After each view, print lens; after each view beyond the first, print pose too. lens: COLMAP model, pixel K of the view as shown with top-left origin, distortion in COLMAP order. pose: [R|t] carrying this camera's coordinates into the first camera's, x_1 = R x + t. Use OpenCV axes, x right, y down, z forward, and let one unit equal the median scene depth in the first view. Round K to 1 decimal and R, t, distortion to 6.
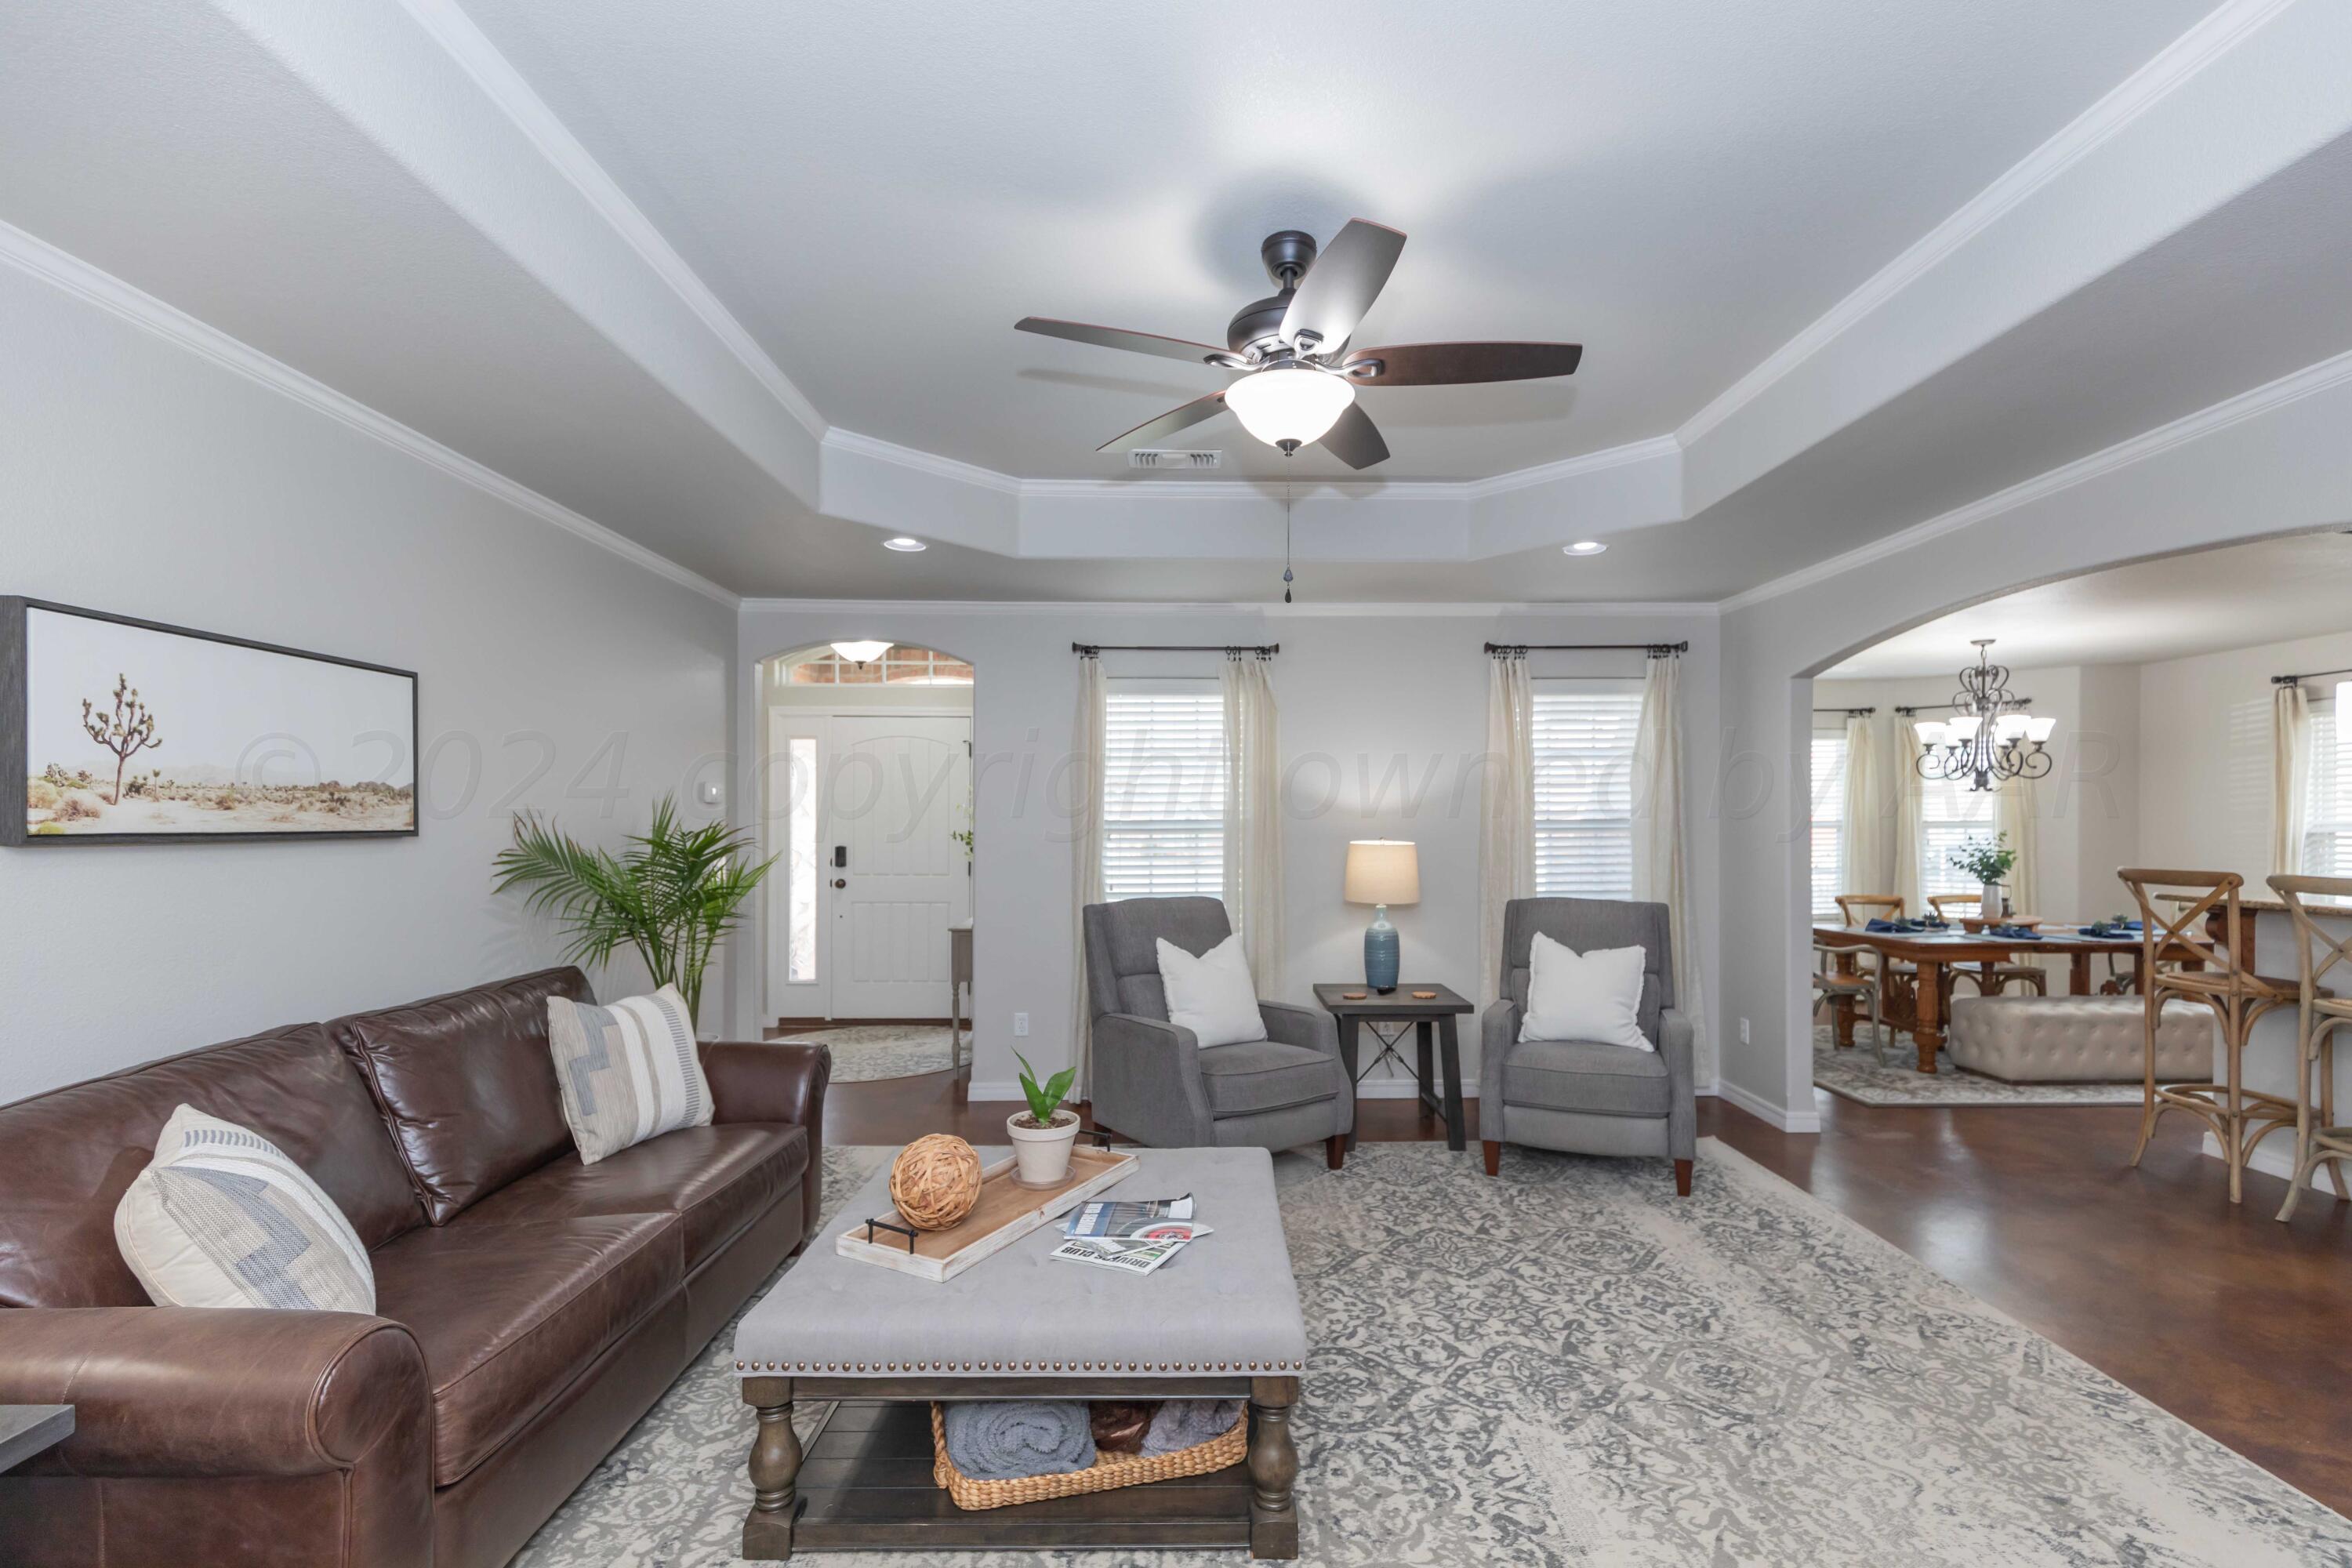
lens RADIAL K [[1067.0, 0, 1231.6], [0, 1067.0, 808.1], [0, 0, 1]] dist [0.006561, -0.001523]
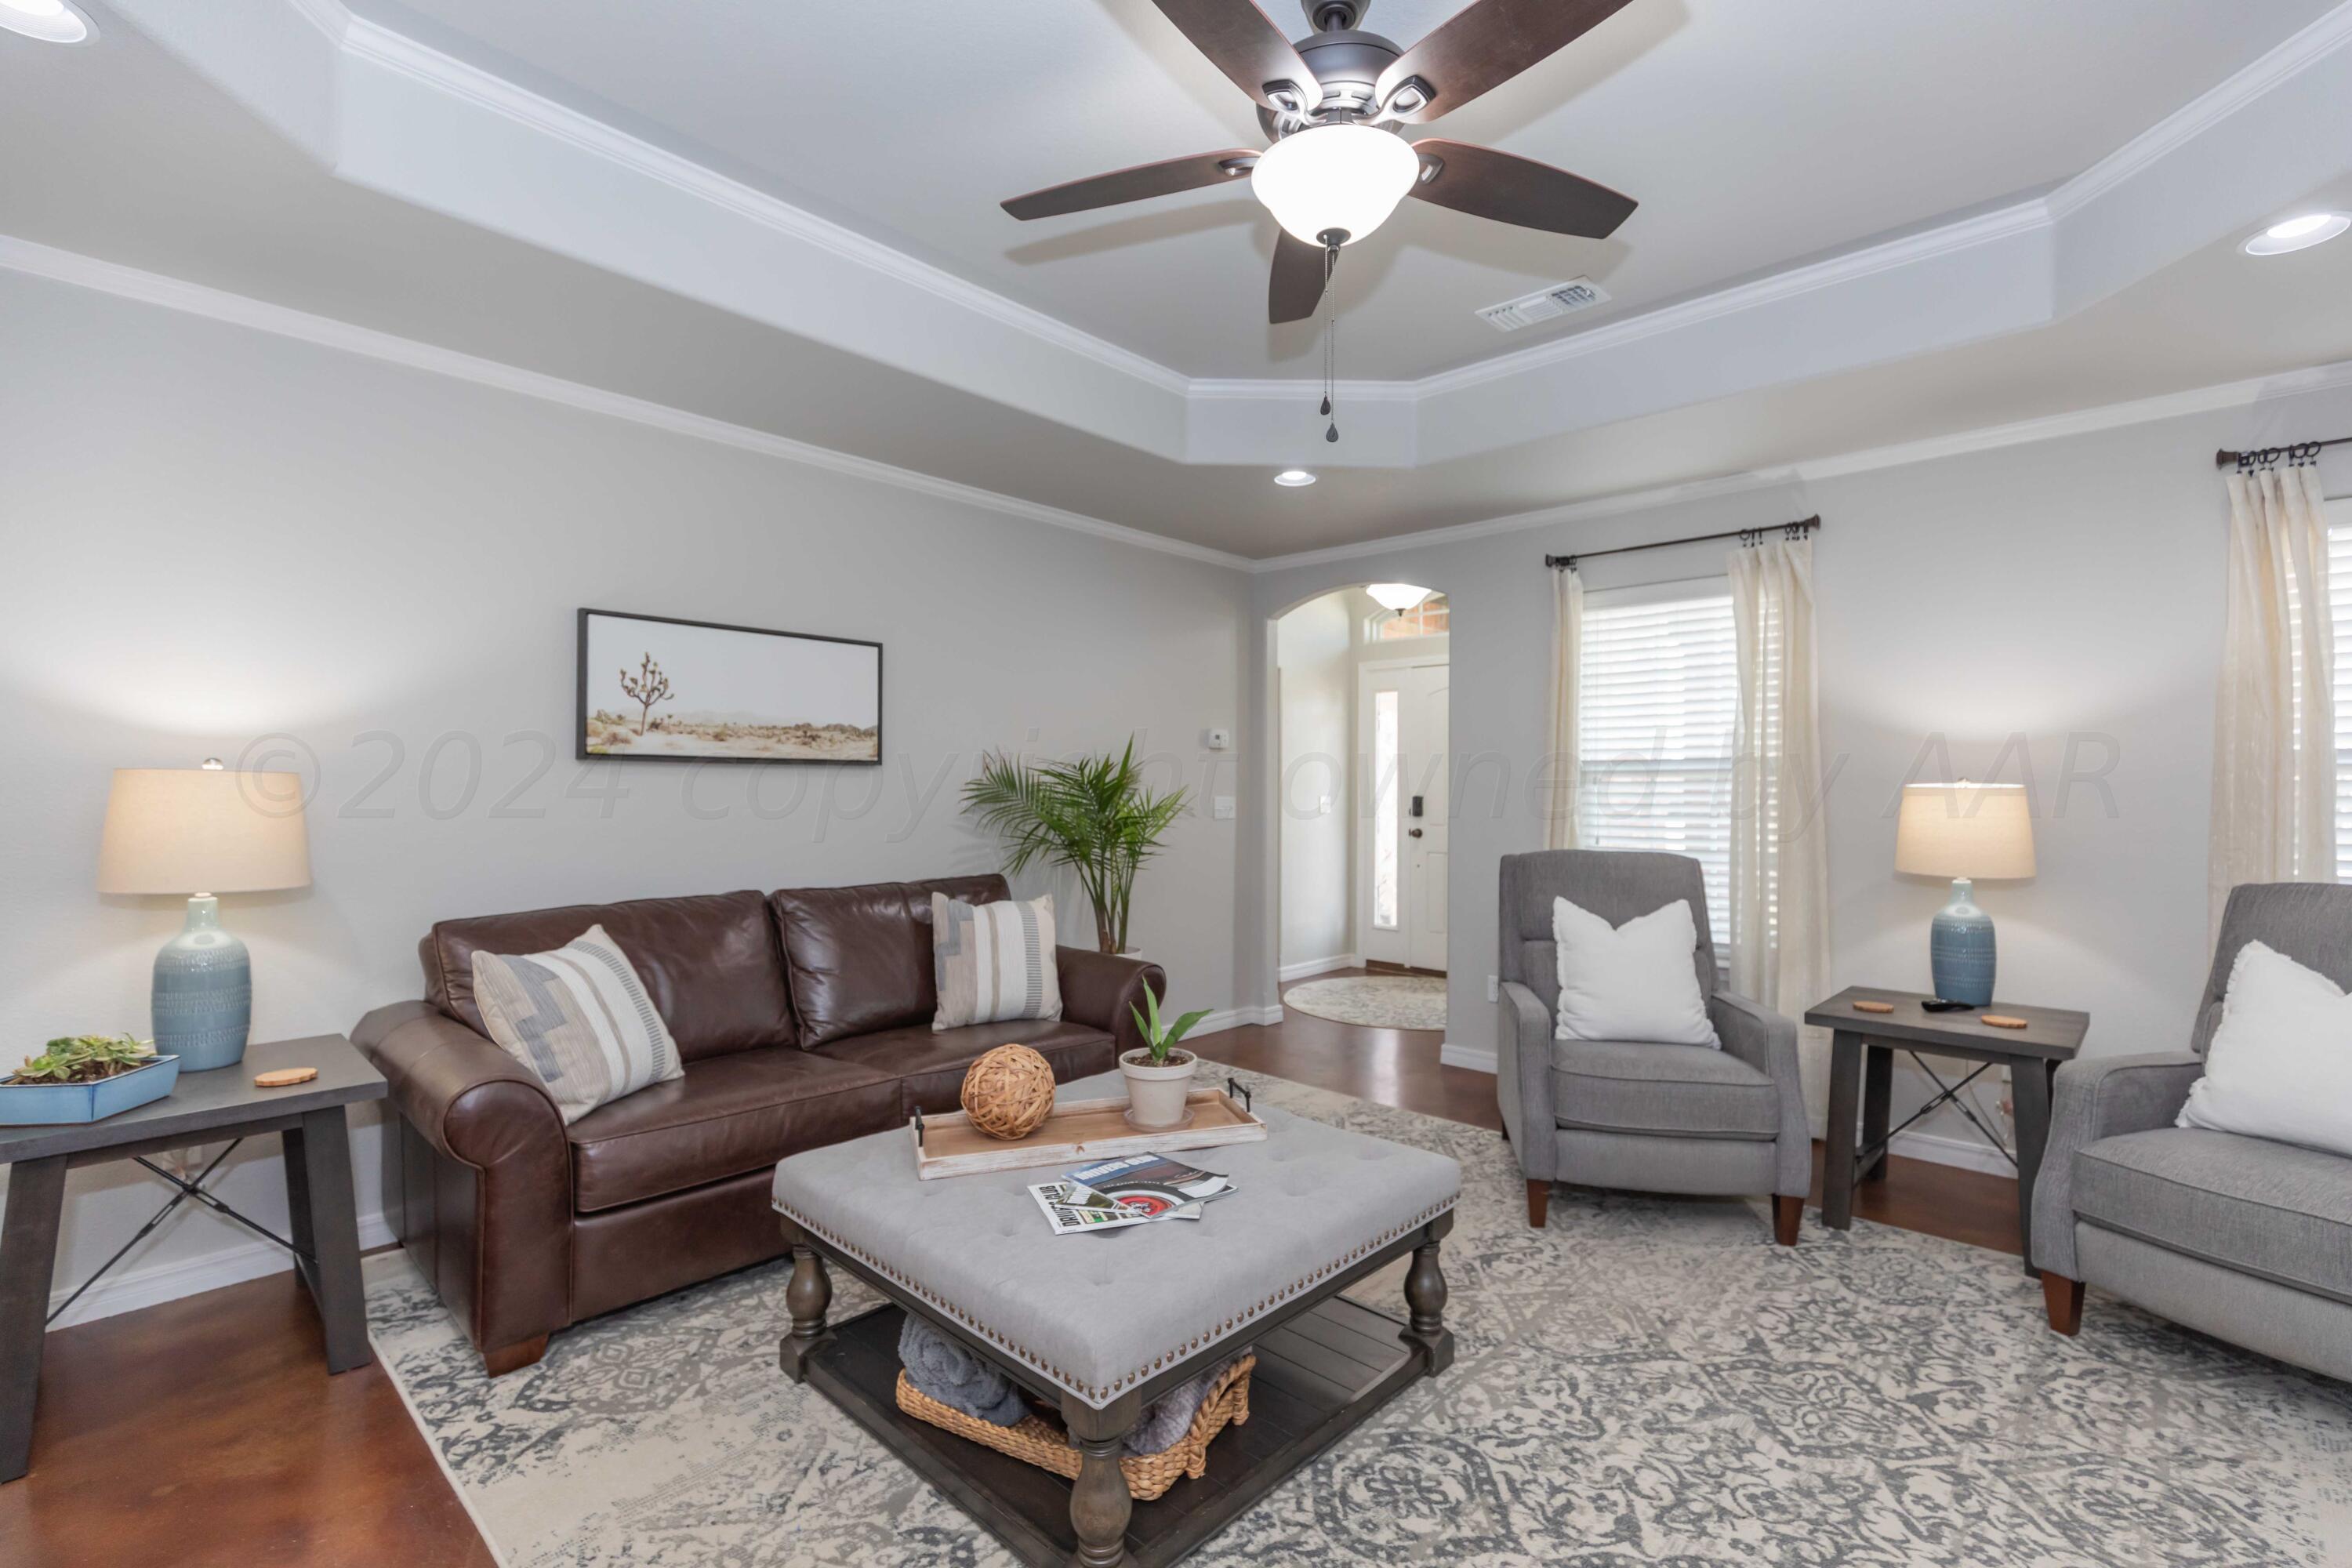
lens RADIAL K [[1067.0, 0, 1214.2], [0, 1067.0, 774.9], [0, 0, 1]] dist [0.006561, -0.001523]
pose [[0.714115, -0.005845, -0.700004, 0.488960], [0.003440, 0.999982, -0.004841, 0.048456], [0.700020, 0.001049, 0.714122, 0.355898]]
